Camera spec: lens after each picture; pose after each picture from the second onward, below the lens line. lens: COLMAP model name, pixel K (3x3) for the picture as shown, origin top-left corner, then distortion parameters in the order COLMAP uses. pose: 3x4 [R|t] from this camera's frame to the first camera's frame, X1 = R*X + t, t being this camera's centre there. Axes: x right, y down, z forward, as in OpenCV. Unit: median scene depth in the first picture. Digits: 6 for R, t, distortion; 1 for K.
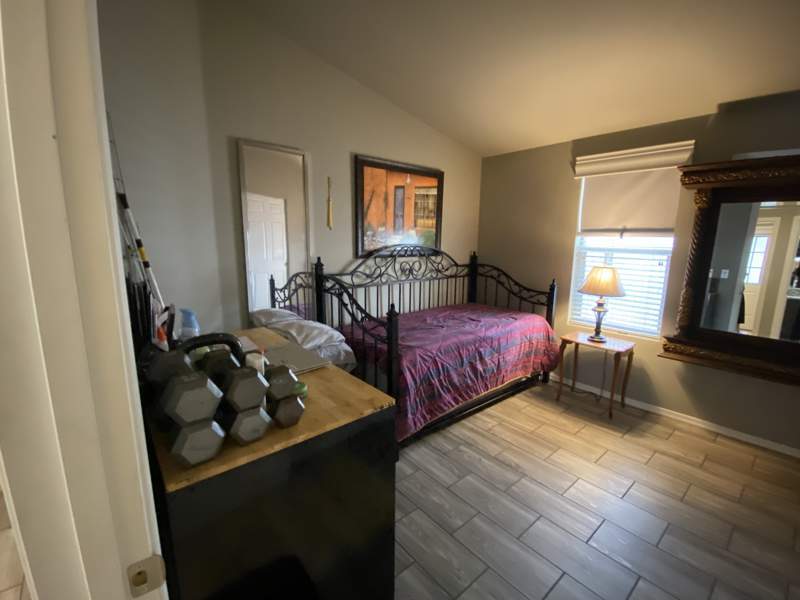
lens RADIAL K [[352.5, 0, 400.0], [0, 352.5, 300.0], [0, 0, 1]] dist [0.024981, -0.022365]
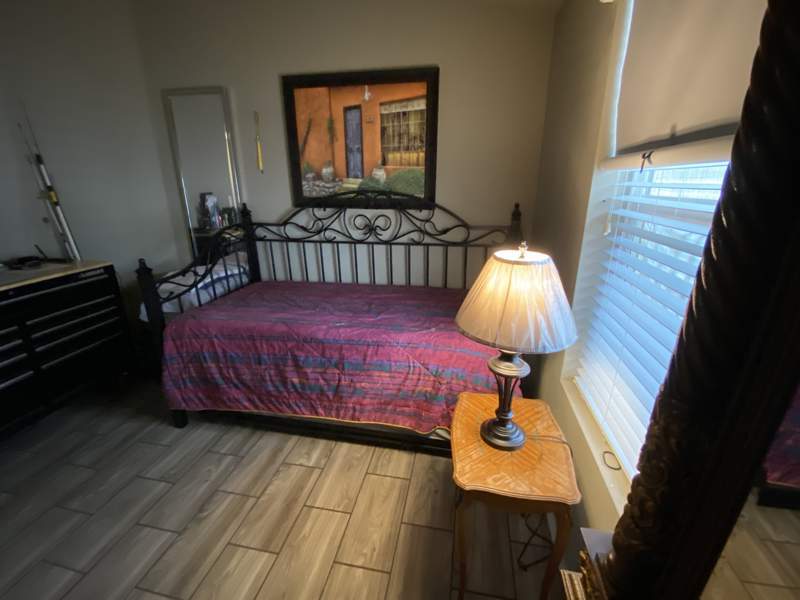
lens RADIAL K [[352.5, 0, 400.0], [0, 352.5, 300.0], [0, 0, 1]] dist [0.024981, -0.022365]
pose [[0.626983, 0.233112, -0.743338, 0.733708], [-0.127248, 0.972010, 0.197494, -0.101342], [0.768570, -0.029237, 0.639097, 0.644943]]
